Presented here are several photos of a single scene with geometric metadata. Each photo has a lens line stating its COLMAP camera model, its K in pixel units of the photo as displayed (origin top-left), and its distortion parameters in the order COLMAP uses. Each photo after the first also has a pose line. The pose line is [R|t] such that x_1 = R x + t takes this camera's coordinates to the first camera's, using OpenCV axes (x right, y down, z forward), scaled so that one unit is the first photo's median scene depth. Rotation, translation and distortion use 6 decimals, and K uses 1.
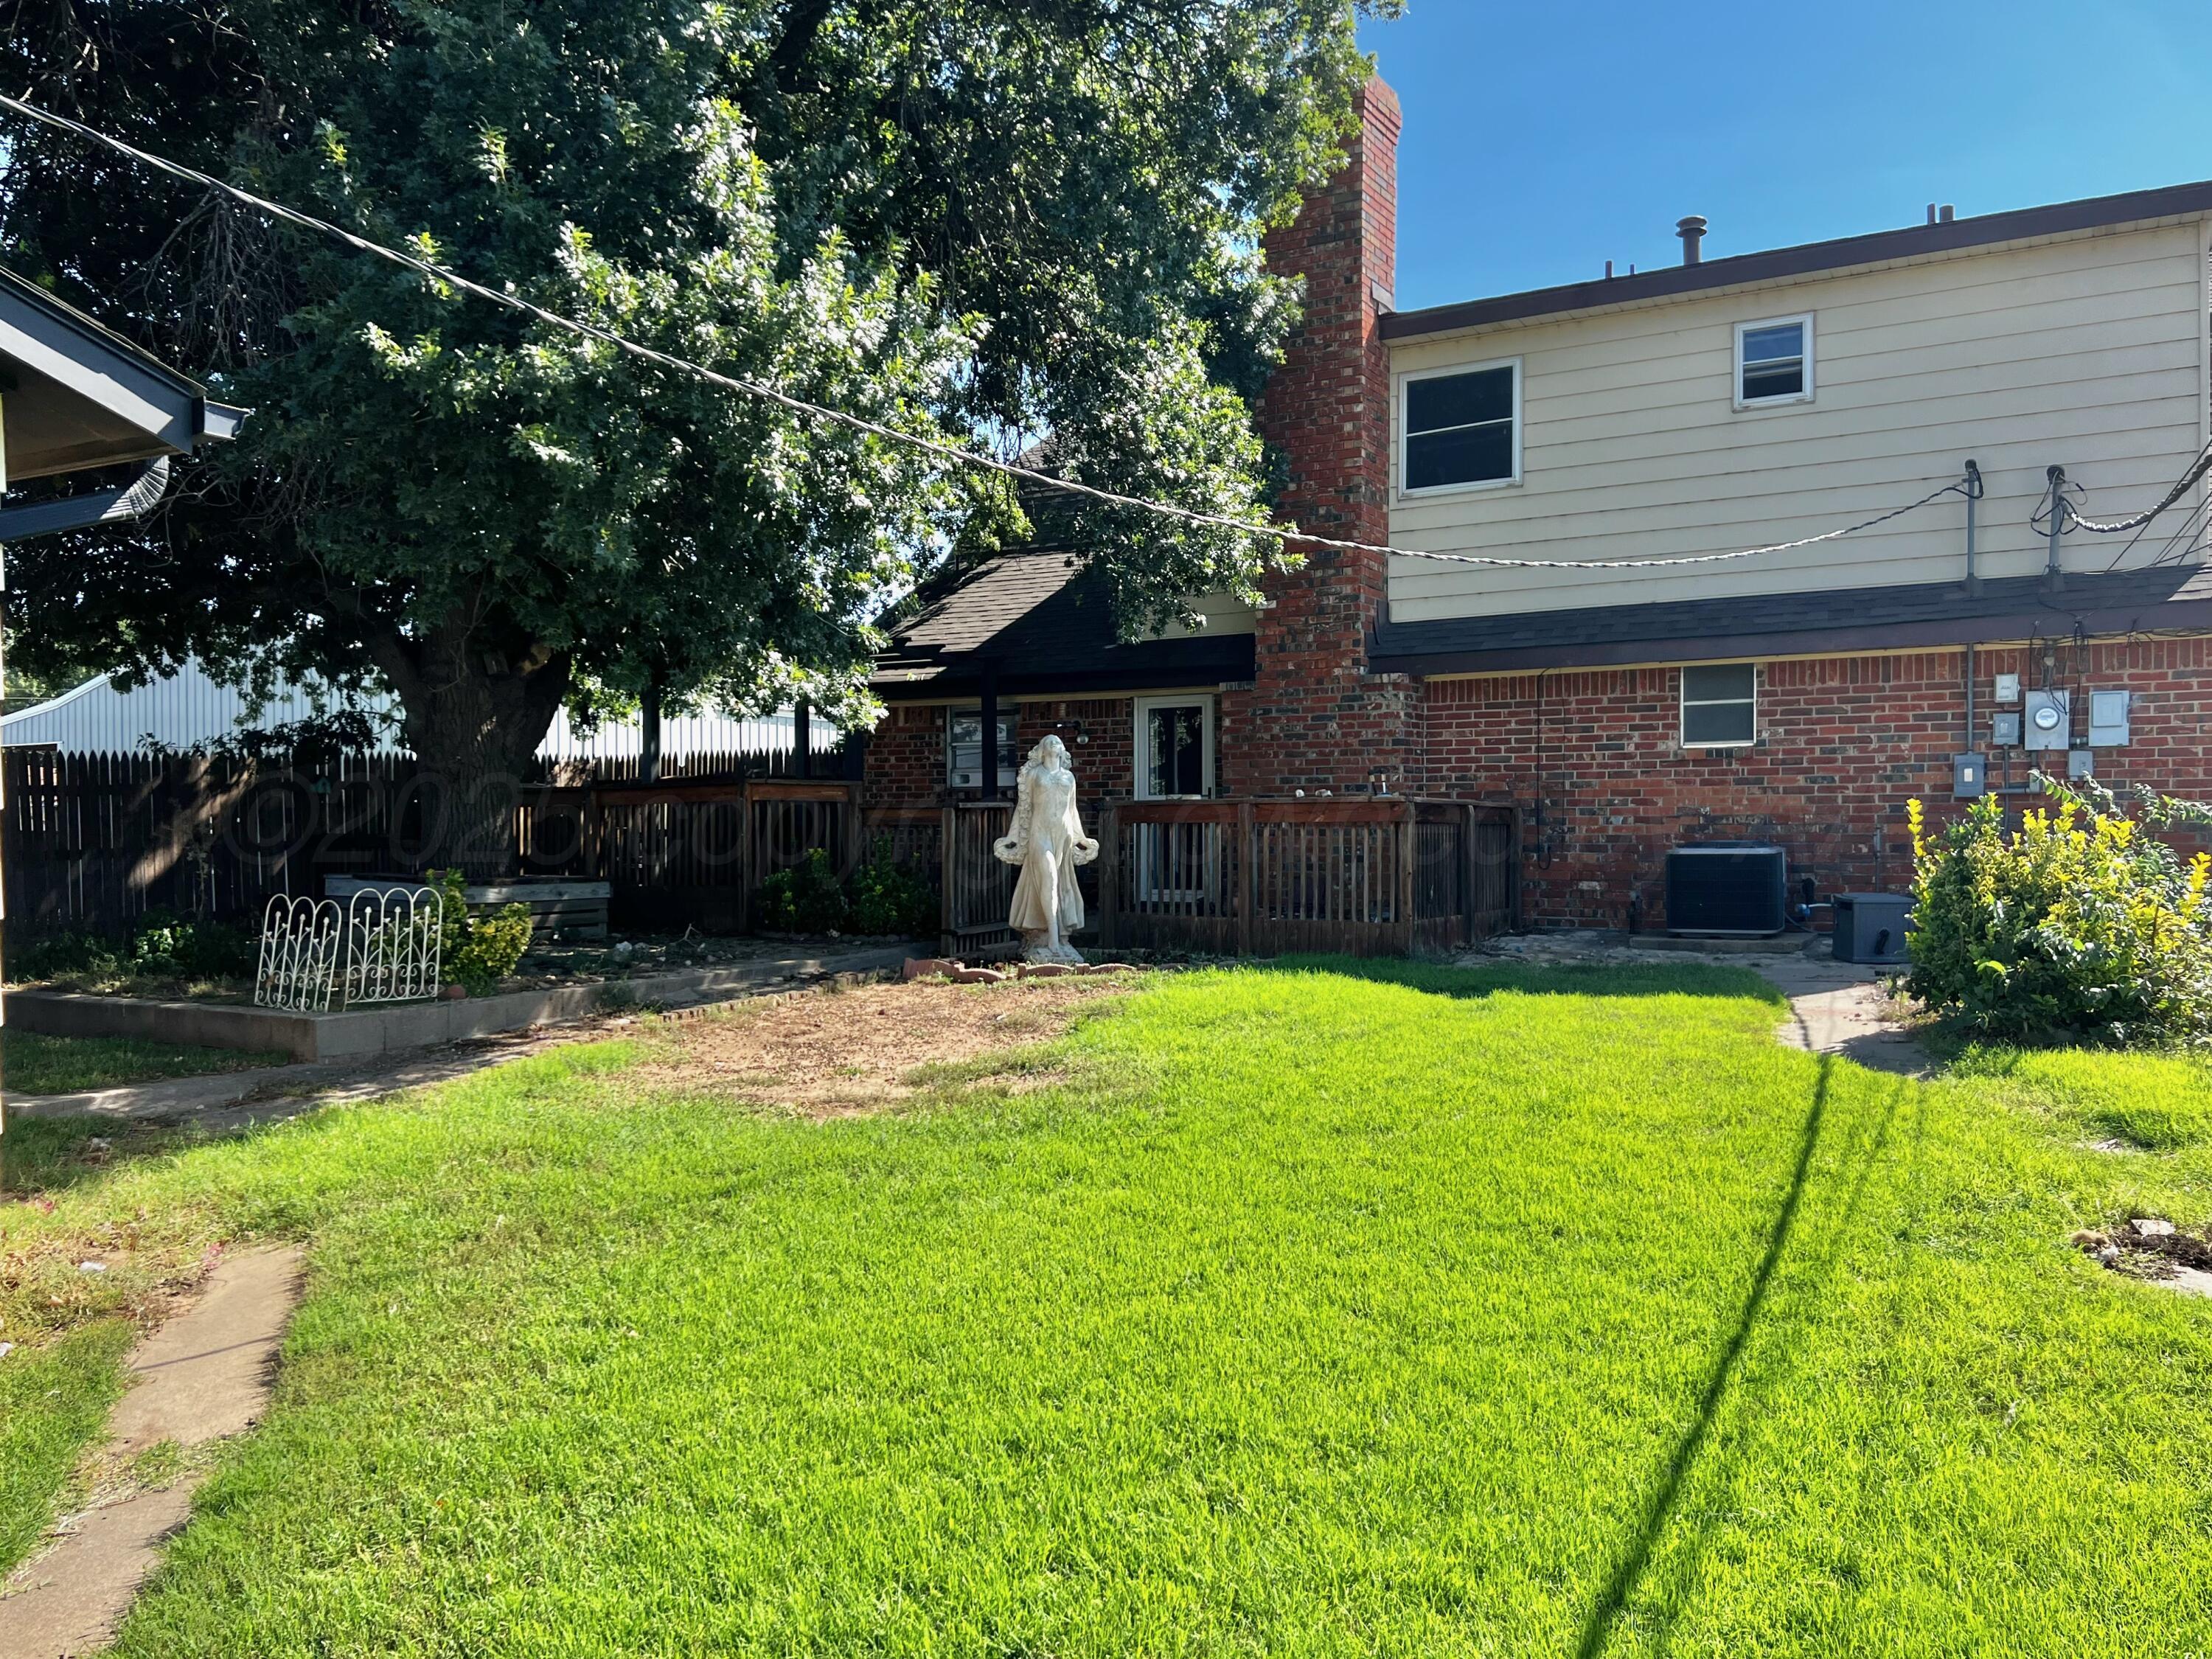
lens RADIAL K [[1721.7, 0, 1088.7], [0, 1721.7, 861.5], [0, 0, 1]] dist [0.041742, -0.058768]
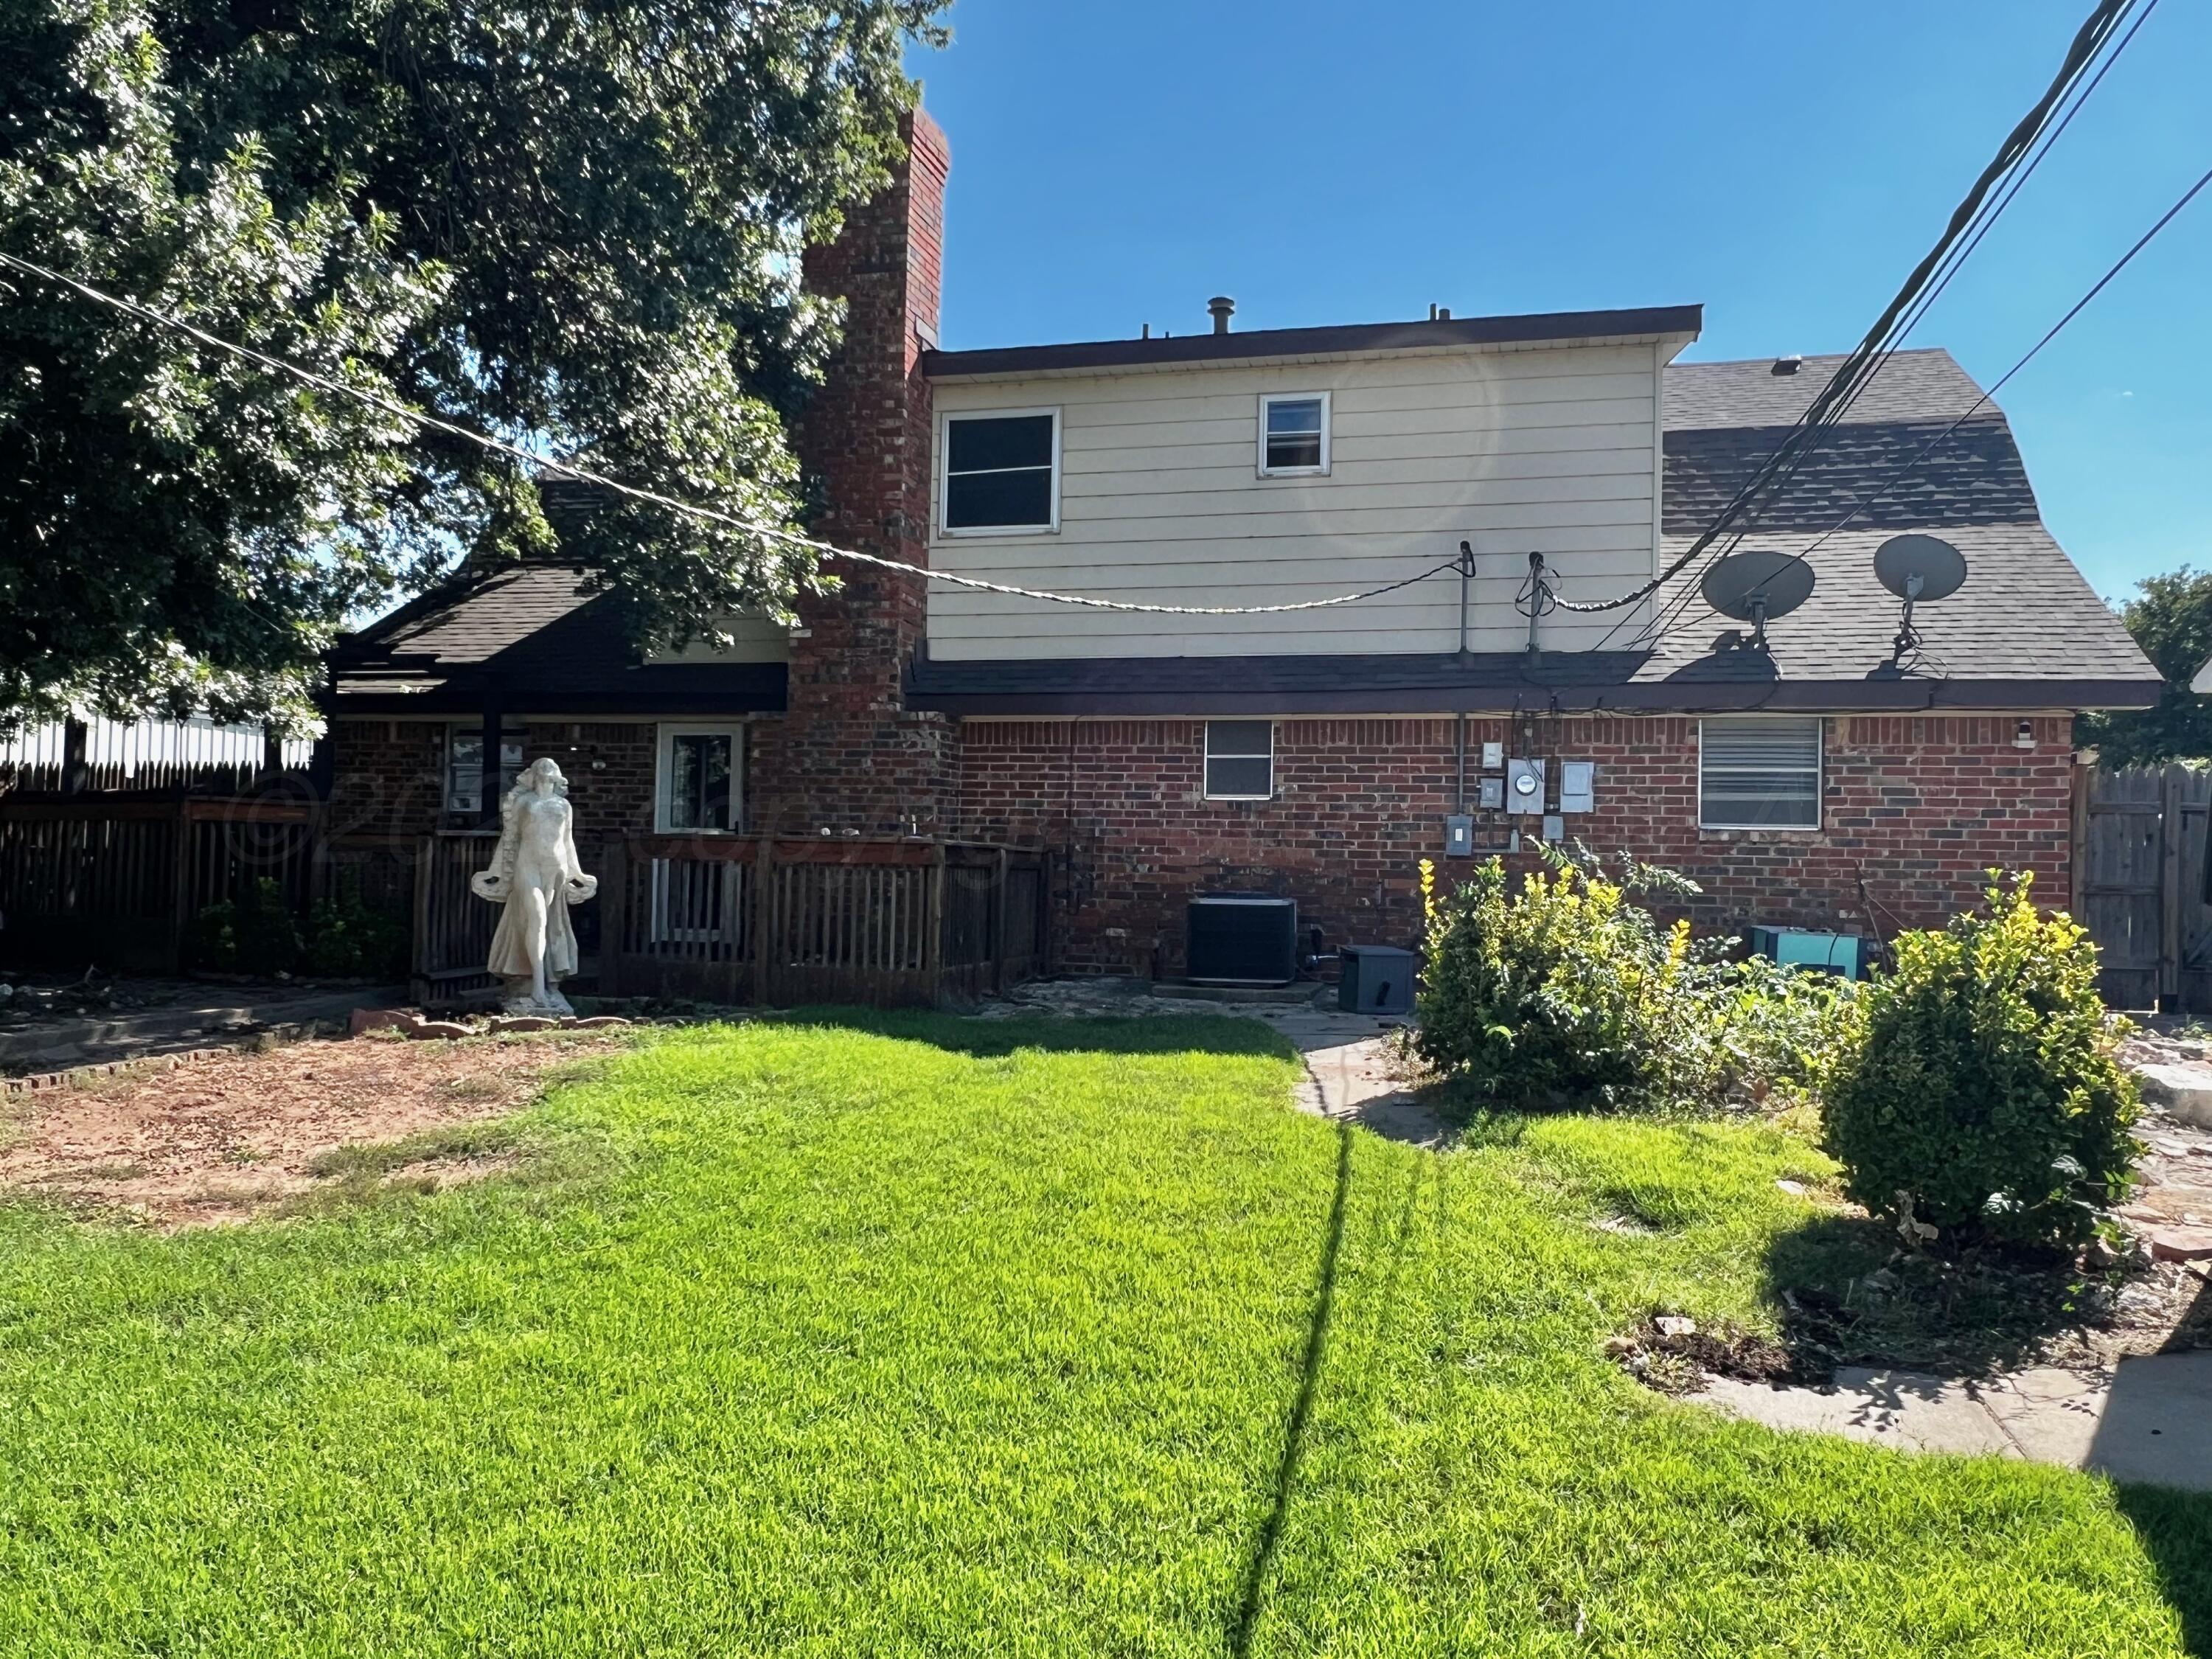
lens RADIAL K [[1643.1, 0, 1102.5], [0, 1643.1, 830.4], [0, 0, 1]] dist [0.002124, -0.010960]
pose [[0.962888, 0.031860, 0.268013, 0.034533], [-0.021547, 0.998913, -0.041332, -0.008076], [-0.269039, 0.034023, 0.962528, 0.114501]]
